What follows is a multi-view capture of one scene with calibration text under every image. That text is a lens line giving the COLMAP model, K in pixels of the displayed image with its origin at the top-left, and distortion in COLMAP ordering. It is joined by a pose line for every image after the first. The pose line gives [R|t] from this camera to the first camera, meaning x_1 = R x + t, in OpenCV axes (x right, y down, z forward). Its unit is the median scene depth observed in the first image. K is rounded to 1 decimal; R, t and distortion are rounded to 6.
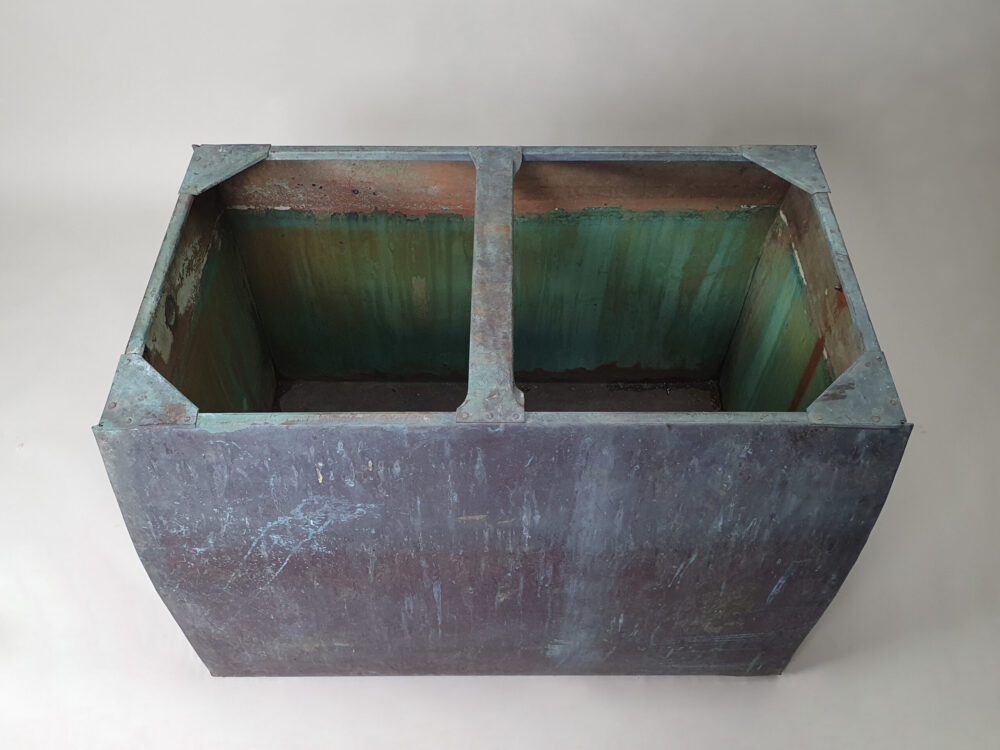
lens RADIAL K [[883.7, 0, 500.0], [0, 883.7, 375.0], [0, 0, 1]] dist [0.231125, -0.546767]
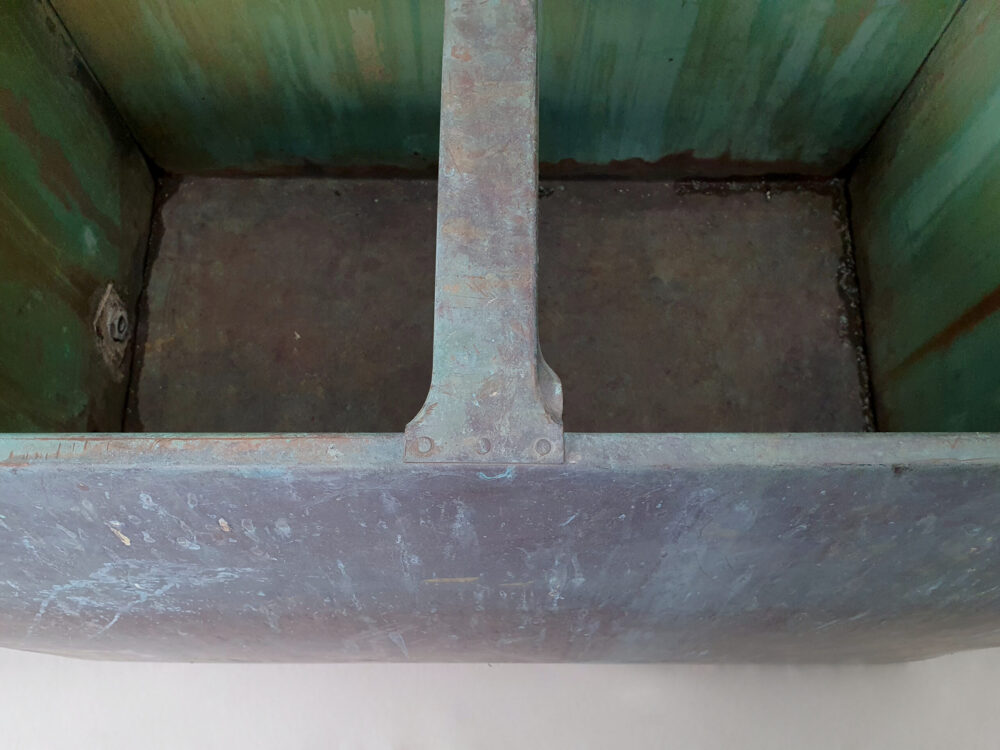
lens RADIAL K [[931.5, 0, 505.1], [0, 931.5, 413.3], [0, 0, 1]] dist [0.006091, -0.007687]
pose [[0.999995, 0.002505, 0.002147, -0.001546], [-0.003097, 0.937071, 0.349126, -0.112165], [-0.001138, -0.349130, 0.937073, 0.524068]]
